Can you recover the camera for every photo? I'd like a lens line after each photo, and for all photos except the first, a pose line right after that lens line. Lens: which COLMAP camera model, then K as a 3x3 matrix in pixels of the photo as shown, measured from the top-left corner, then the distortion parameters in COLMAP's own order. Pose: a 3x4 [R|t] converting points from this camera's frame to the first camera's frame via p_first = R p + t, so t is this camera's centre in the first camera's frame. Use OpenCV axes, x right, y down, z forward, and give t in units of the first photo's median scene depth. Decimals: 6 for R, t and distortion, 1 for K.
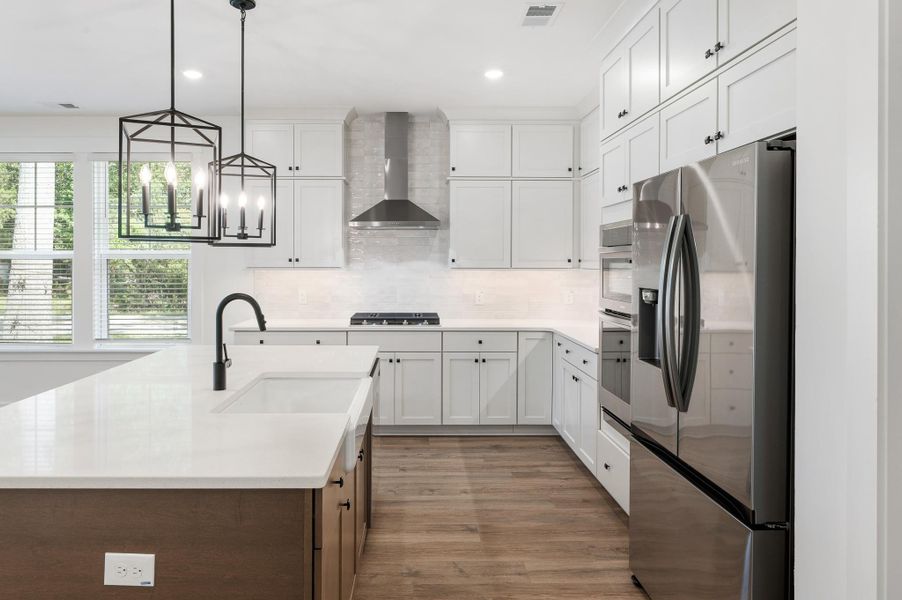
lens RADIAL K [[558.7, 0, 422.4], [0, 558.7, 273.3], [0, 0, 1]] dist [0.004223, 0.002981]
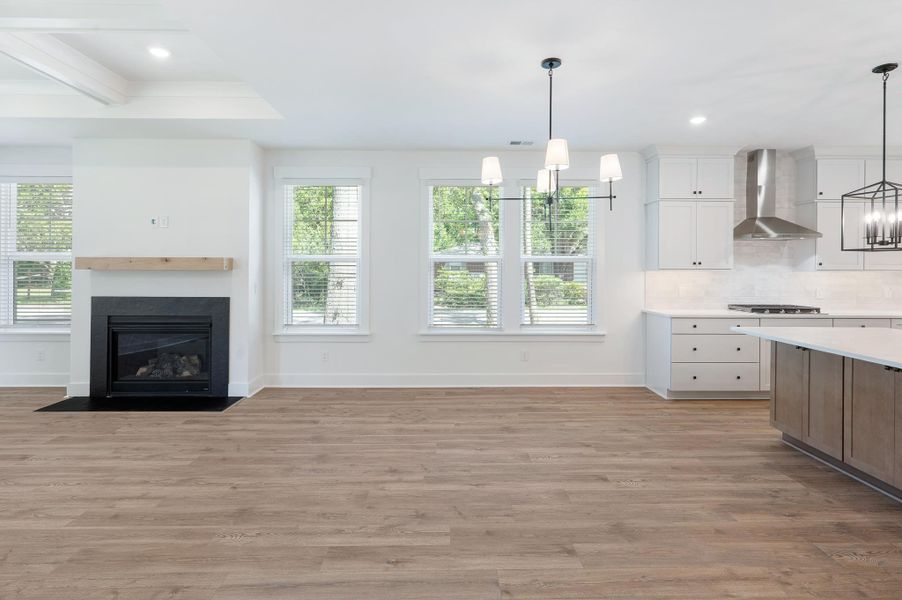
lens RADIAL K [[462.8, 0, 450.2], [0, 462.8, 264.5], [0, 0, 1]] dist [0.001863, -0.001478]
pose [[0.999932, 0.004794, 0.010653, -0.844521], [-0.004459, 0.999504, -0.031184, 0.015664], [-0.010797, 0.031135, 0.999457, -0.057182]]
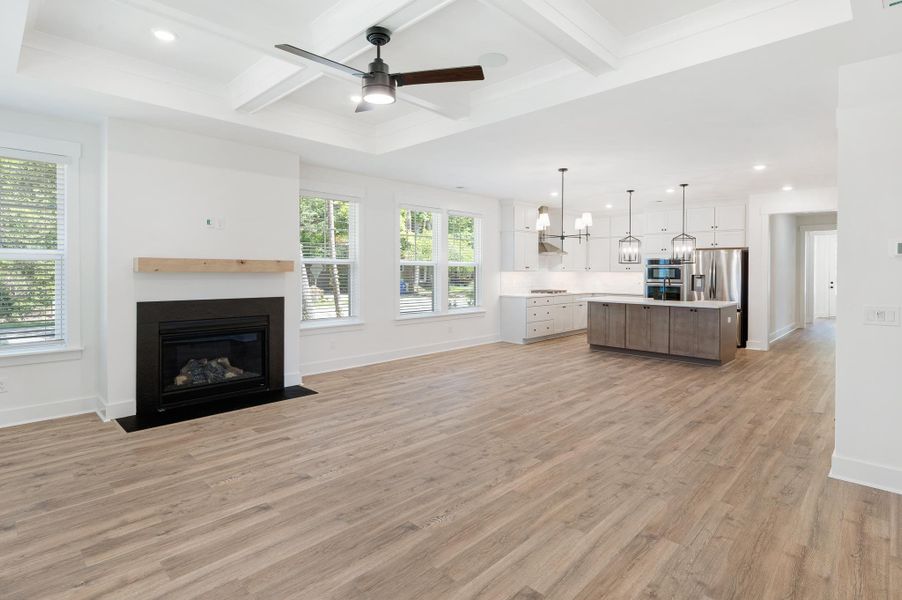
lens RADIAL K [[462.8, 0, 453.9], [0, 462.8, 272.3], [0, 0, 1]] dist [0.001863, -0.001478]
pose [[0.695714, 0.001400, 0.718318, -1.889922], [0.011071, 0.999858, -0.012671, 0.017636], [-0.718234, 0.016768, 0.695600, -0.105701]]
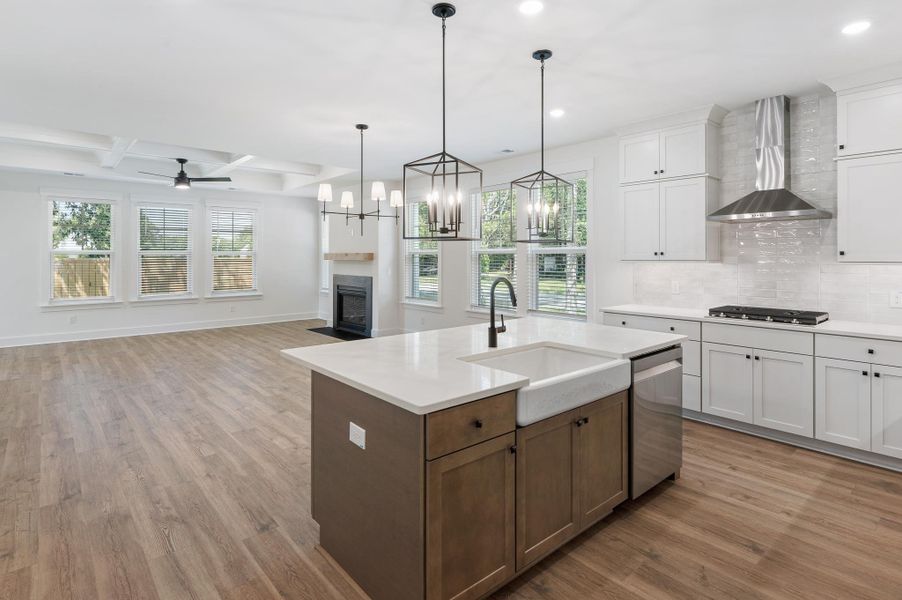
lens RADIAL K [[462.8, 0, 455.6], [0, 462.8, 261.7], [0, 0, 1]] dist [0.001863, -0.001478]
pose [[0.660381, 0.008375, -0.750884, 0.216660], [-0.015260, 0.999881, -0.002269, 0.001000], [0.750776, 0.012957, 0.660430, 0.088102]]
